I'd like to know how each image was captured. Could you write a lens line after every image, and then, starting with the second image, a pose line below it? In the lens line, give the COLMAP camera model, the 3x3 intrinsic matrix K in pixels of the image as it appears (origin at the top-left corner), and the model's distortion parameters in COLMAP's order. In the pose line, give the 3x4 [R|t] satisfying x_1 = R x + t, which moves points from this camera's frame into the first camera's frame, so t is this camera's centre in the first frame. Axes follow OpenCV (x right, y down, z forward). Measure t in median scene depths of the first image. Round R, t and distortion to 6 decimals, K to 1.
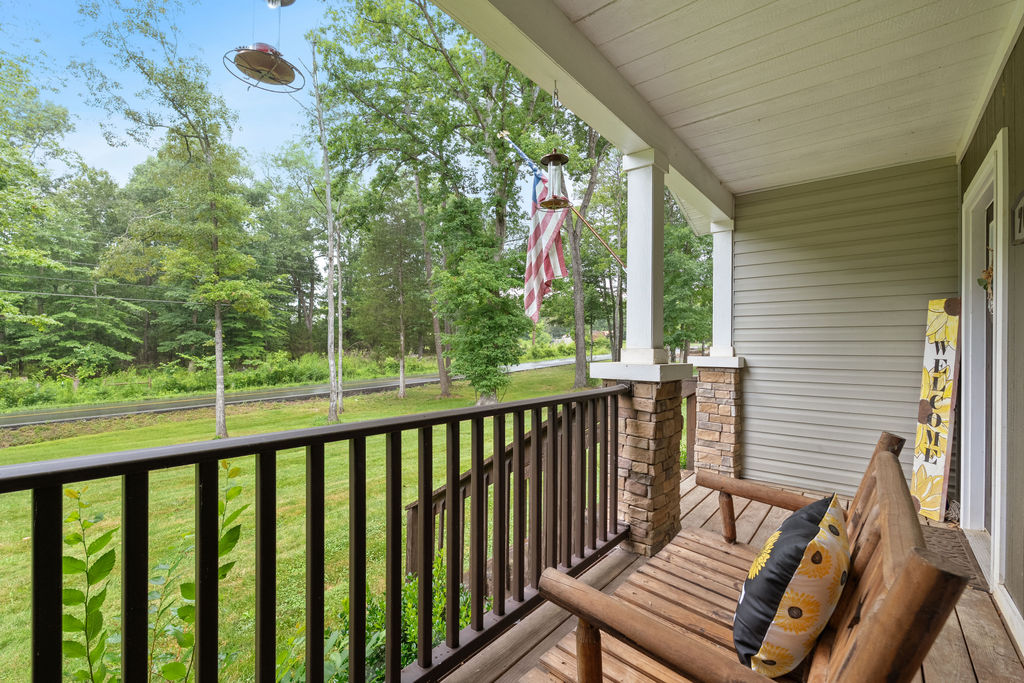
lens RADIAL K [[417.8, 0, 507.9], [0, 417.8, 344.8], [0, 0, 1]] dist [0.002820, 0.000203]
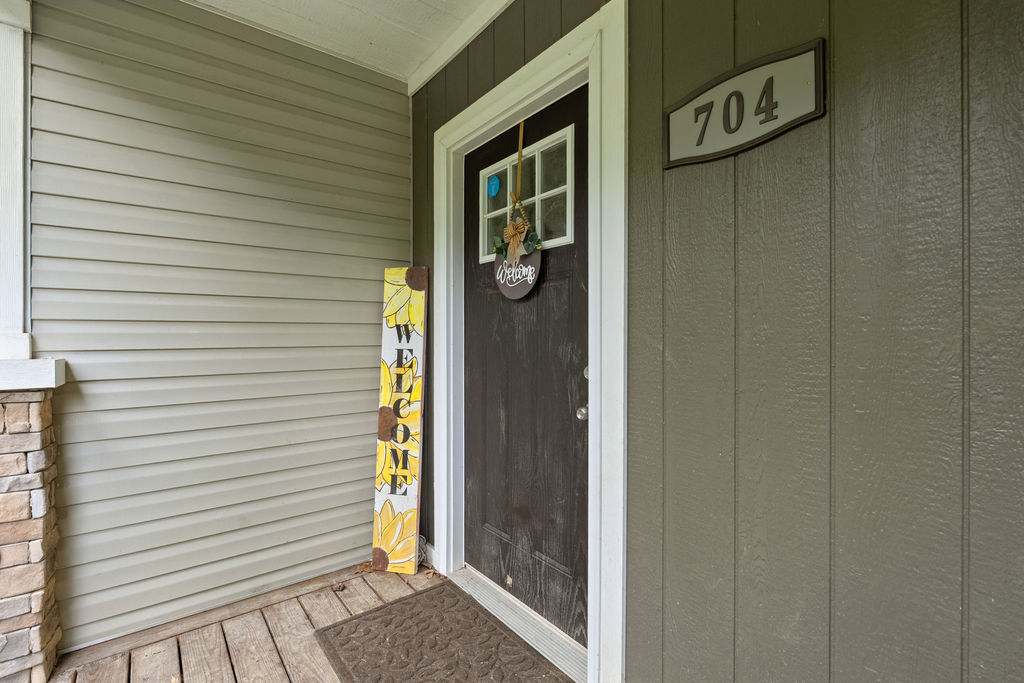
lens RADIAL K [[448.6, 0, 506.2], [0, 448.6, 336.0], [0, 0, 1]] dist [-0.005191, 0.000390]
pose [[0.178157, -0.009711, 0.983954, 0.286783], [0.000160, 0.999952, 0.009840, 0.003840], [-0.984002, -0.001596, 0.178150, 0.671415]]
